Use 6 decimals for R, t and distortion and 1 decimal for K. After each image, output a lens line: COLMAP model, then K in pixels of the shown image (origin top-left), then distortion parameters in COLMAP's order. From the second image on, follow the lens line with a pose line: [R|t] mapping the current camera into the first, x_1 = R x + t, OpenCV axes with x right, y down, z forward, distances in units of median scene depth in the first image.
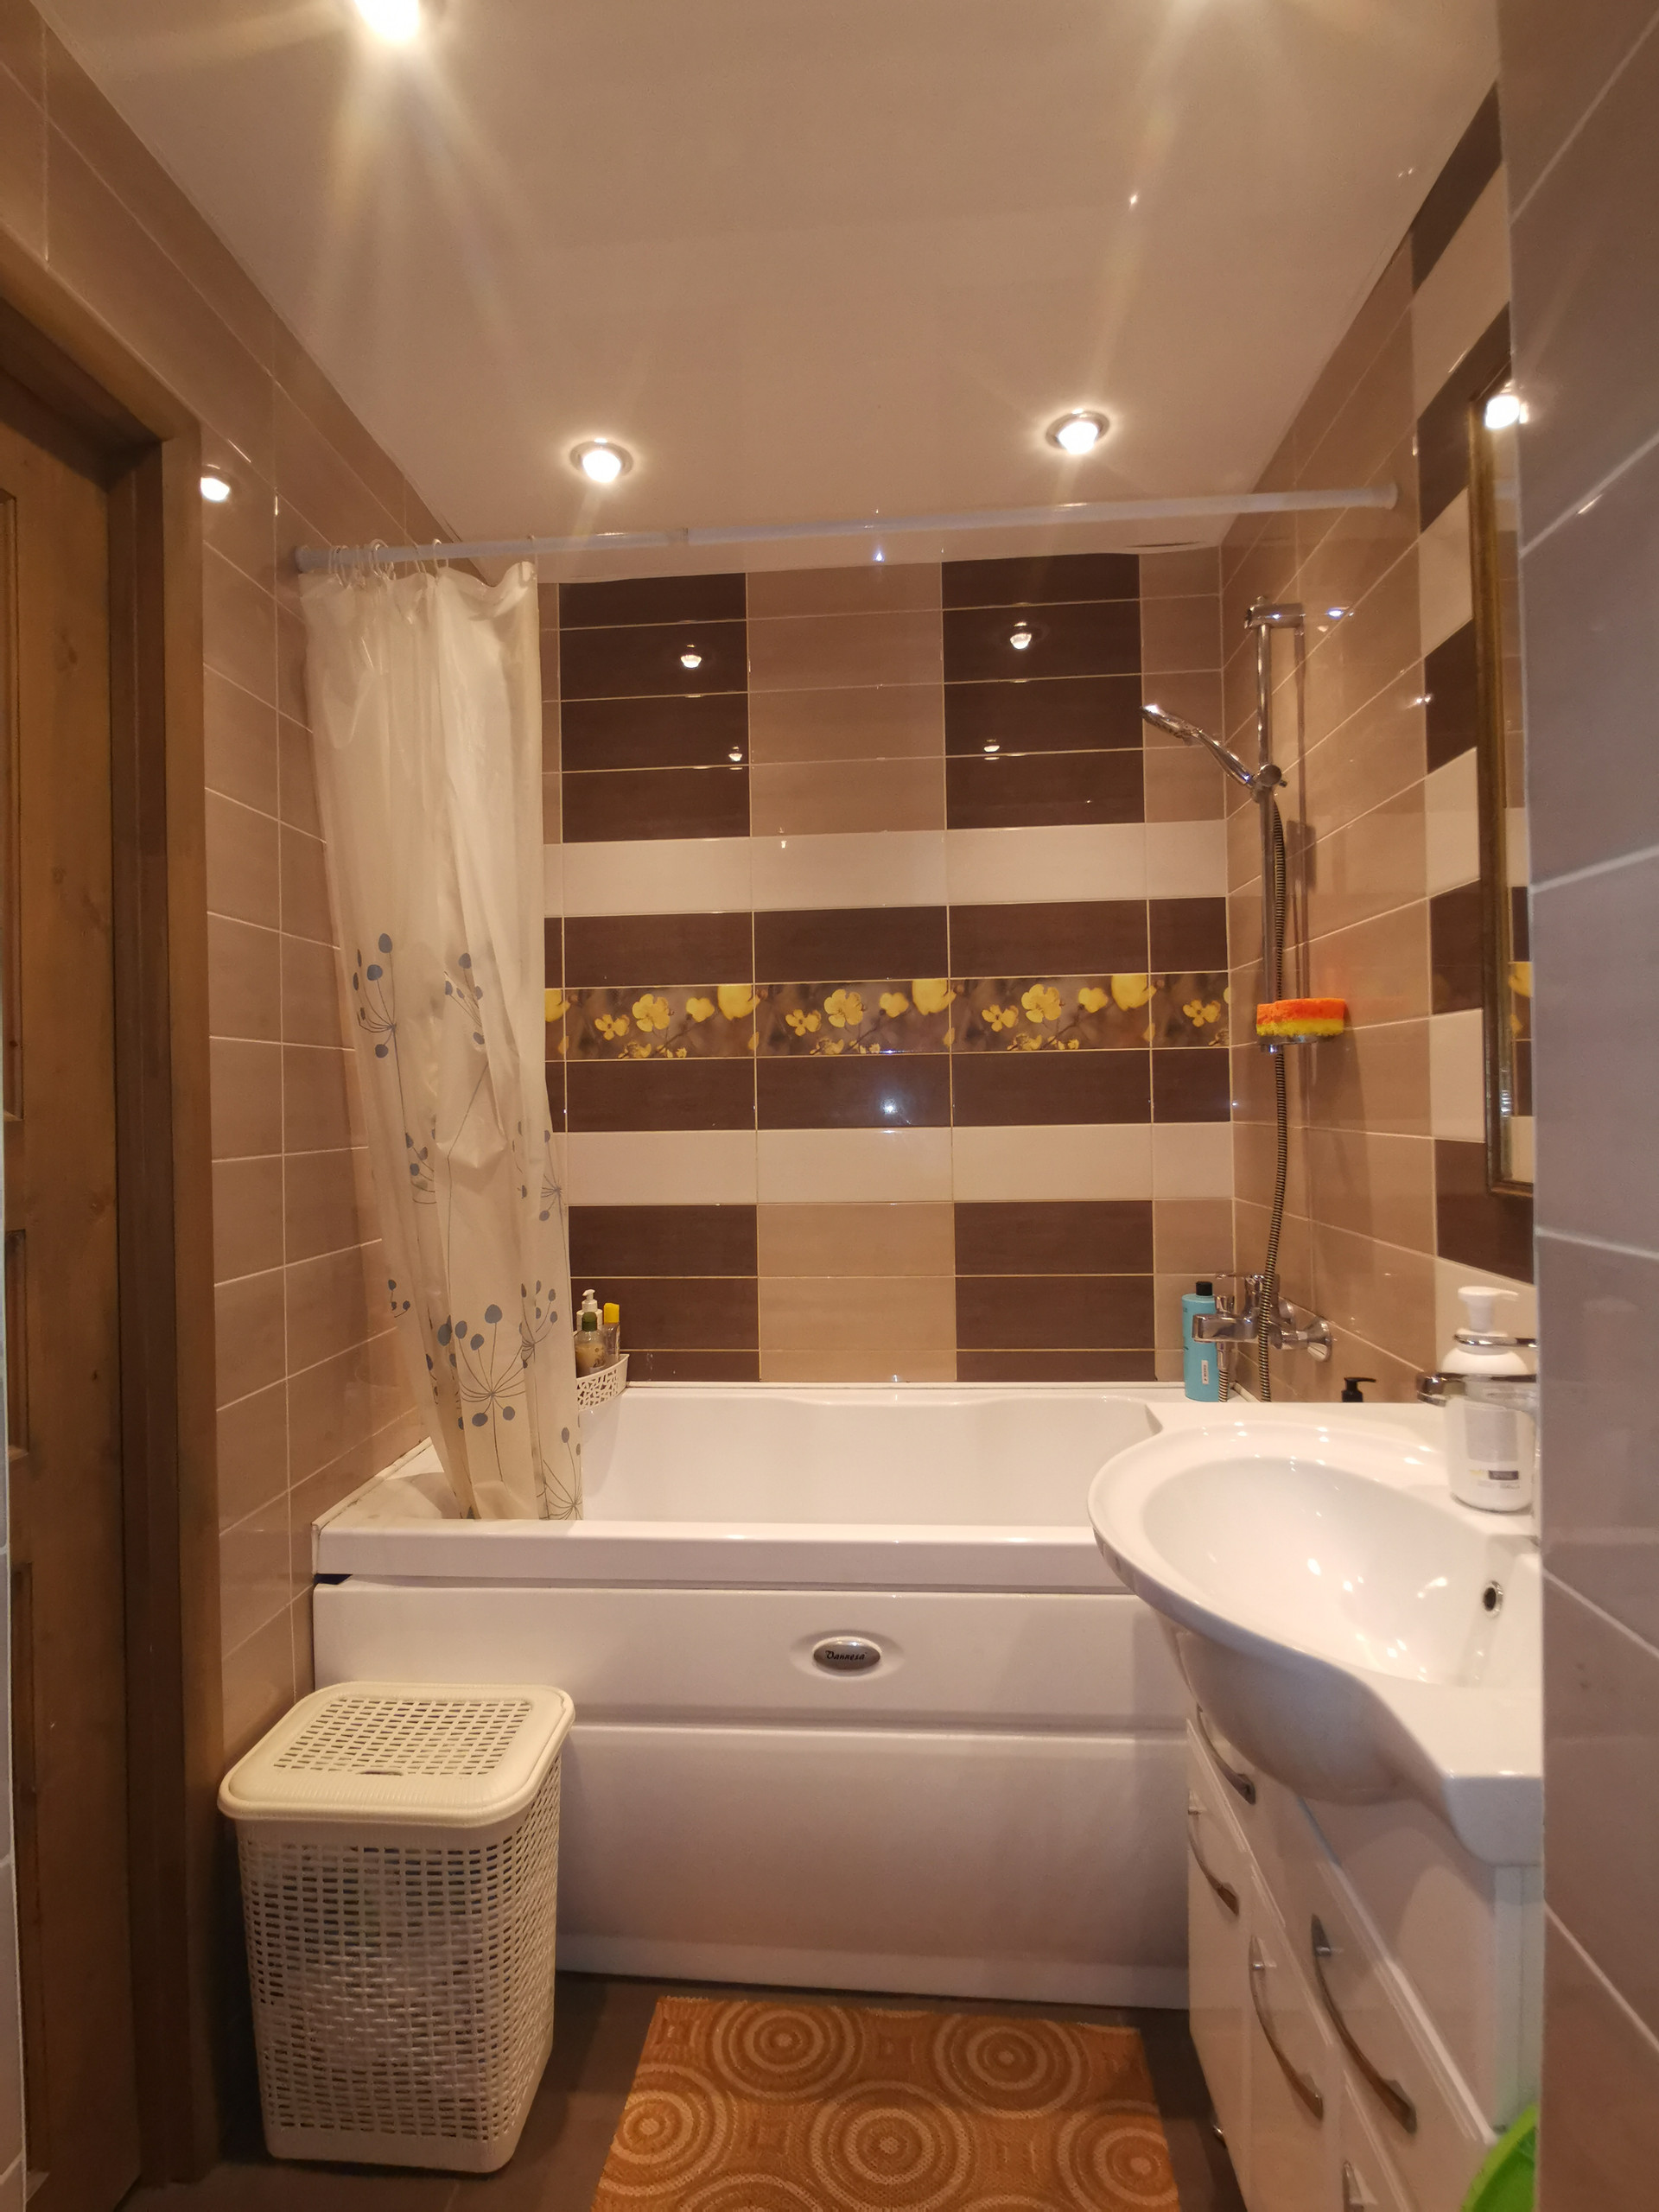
lens RADIAL K [[1060.4, 0, 812.2], [0, 1060.4, 1098.4], [0, 0, 1]] dist [-0.015898, -0.007589]
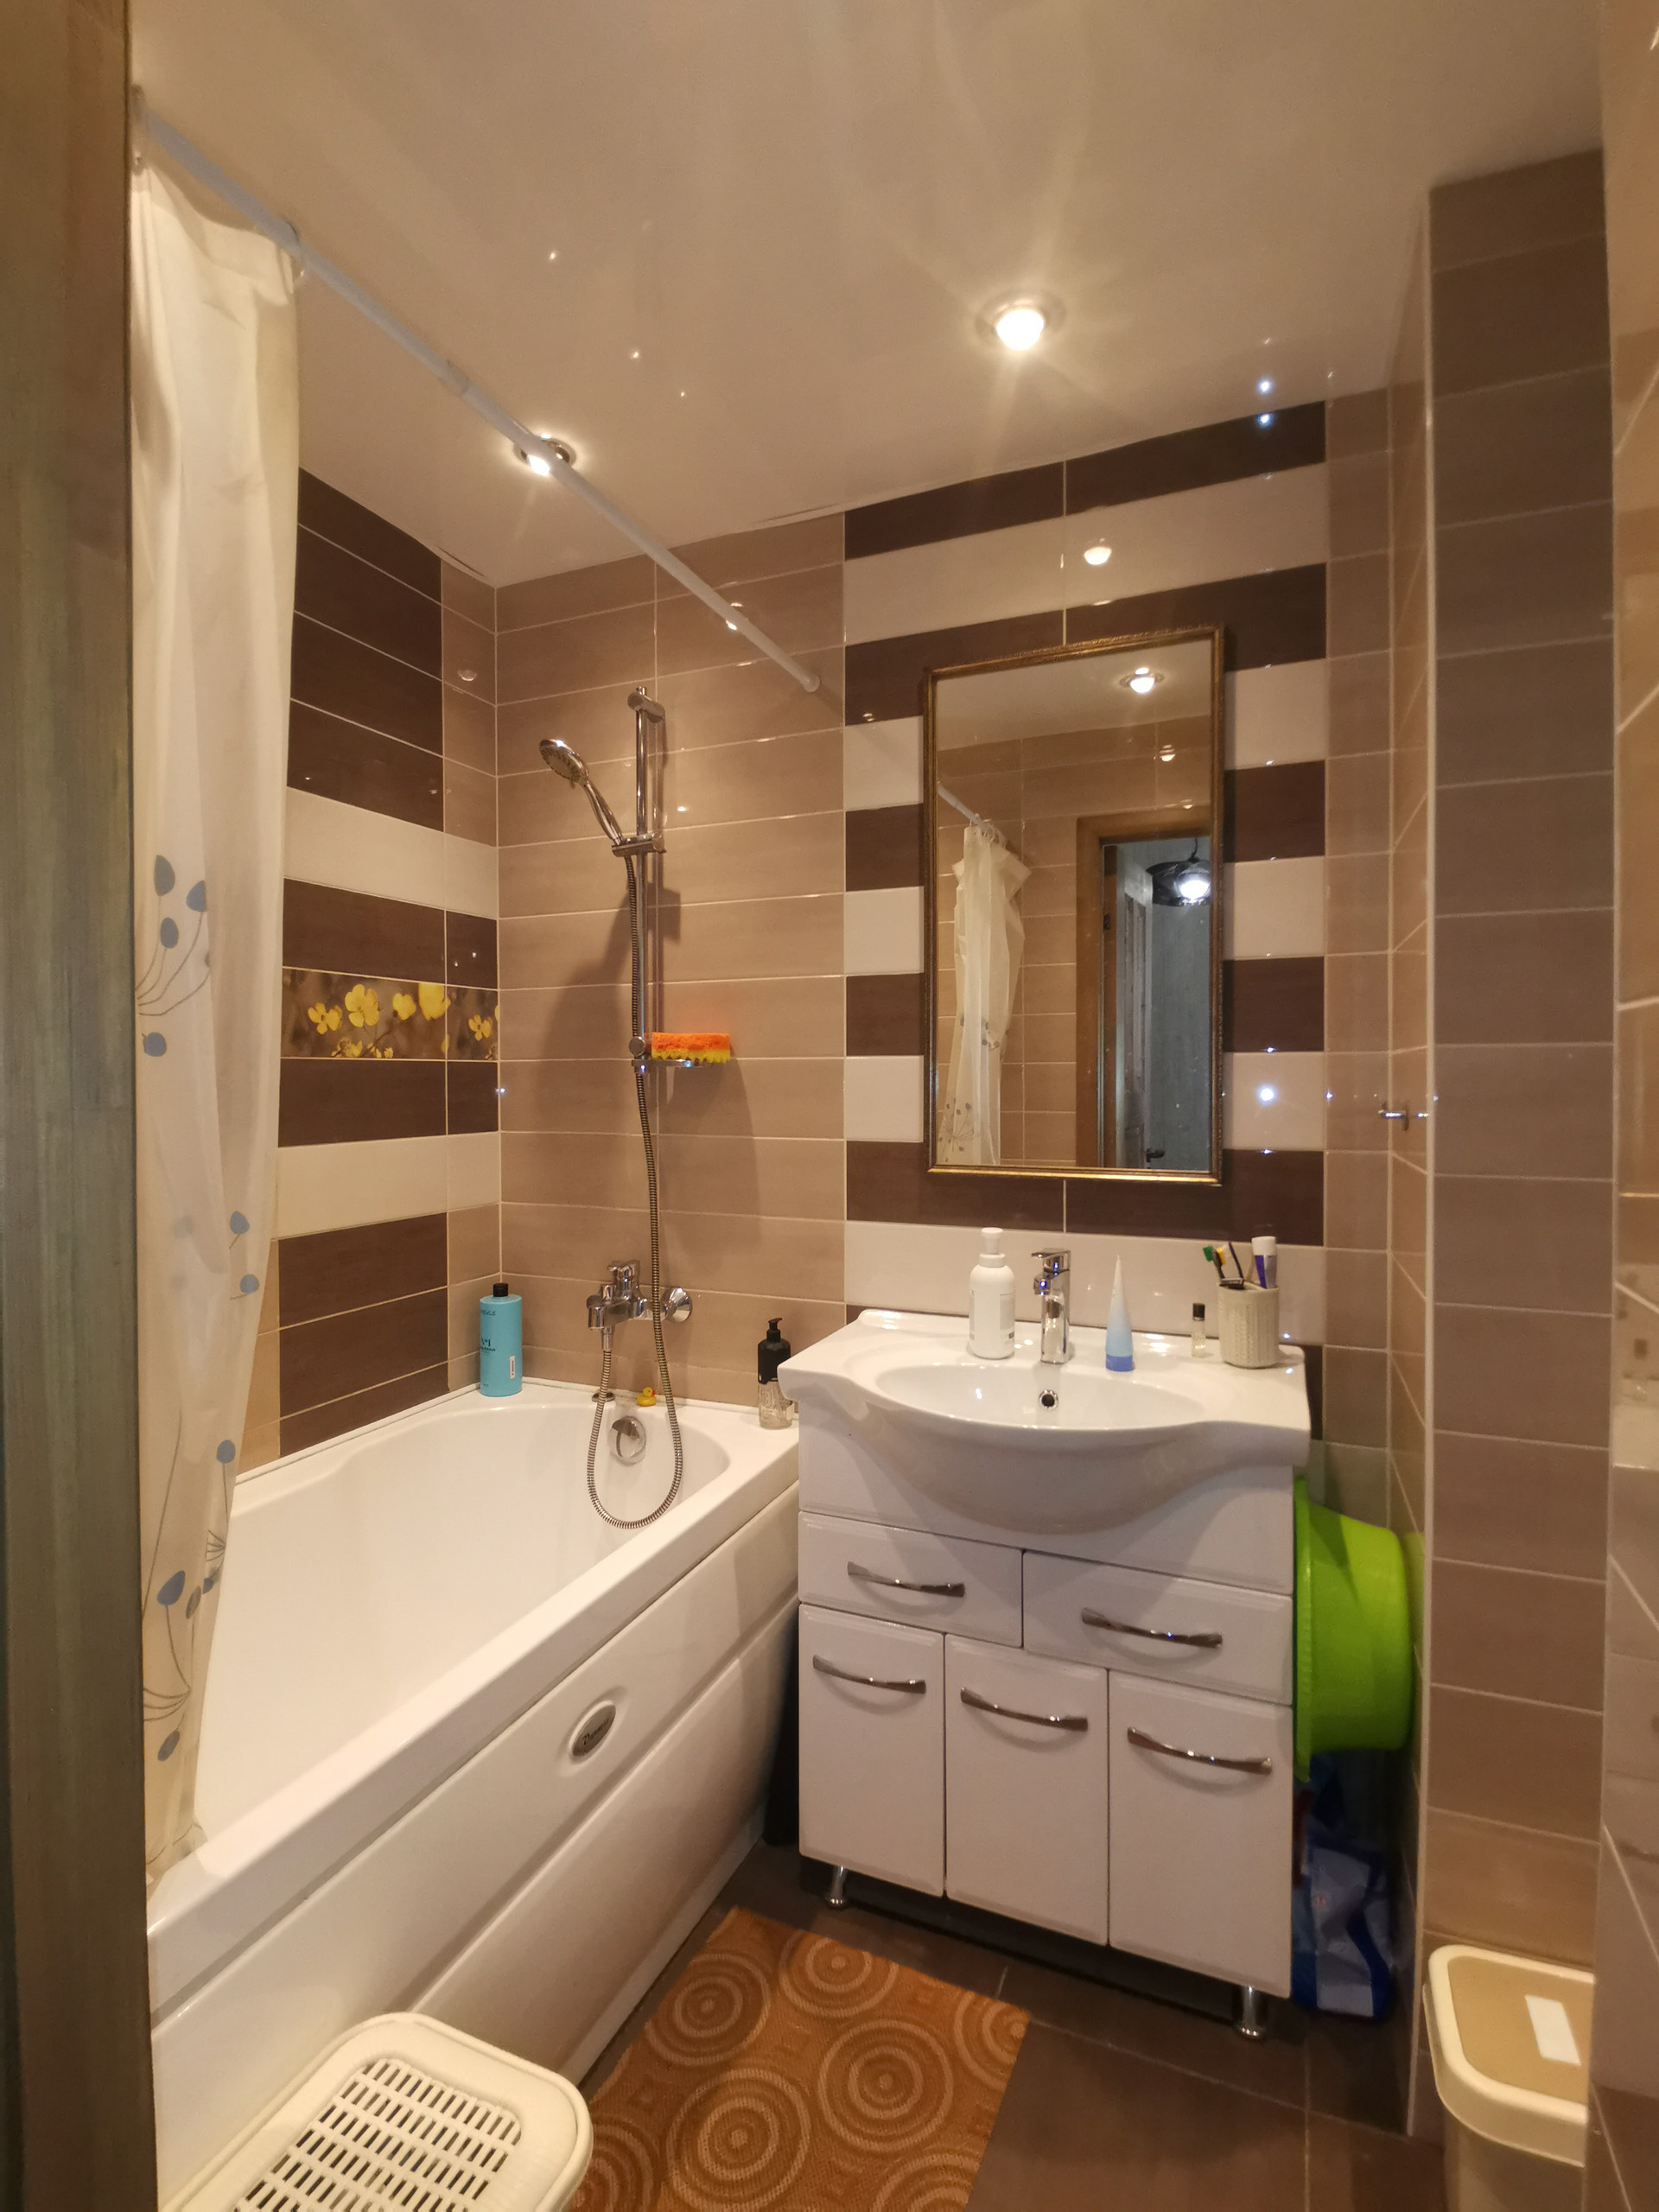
lens RADIAL K [[1060.4, 0, 812.2], [0, 1060.4, 1098.4], [0, 0, 1]] dist [-0.015898, -0.007589]
pose [[0.323685, -0.000502, 0.946165, -0.513678], [-0.002863, 0.999995, 0.001510, -0.013751], [-0.946161, -0.003197, 0.323682, 0.352665]]
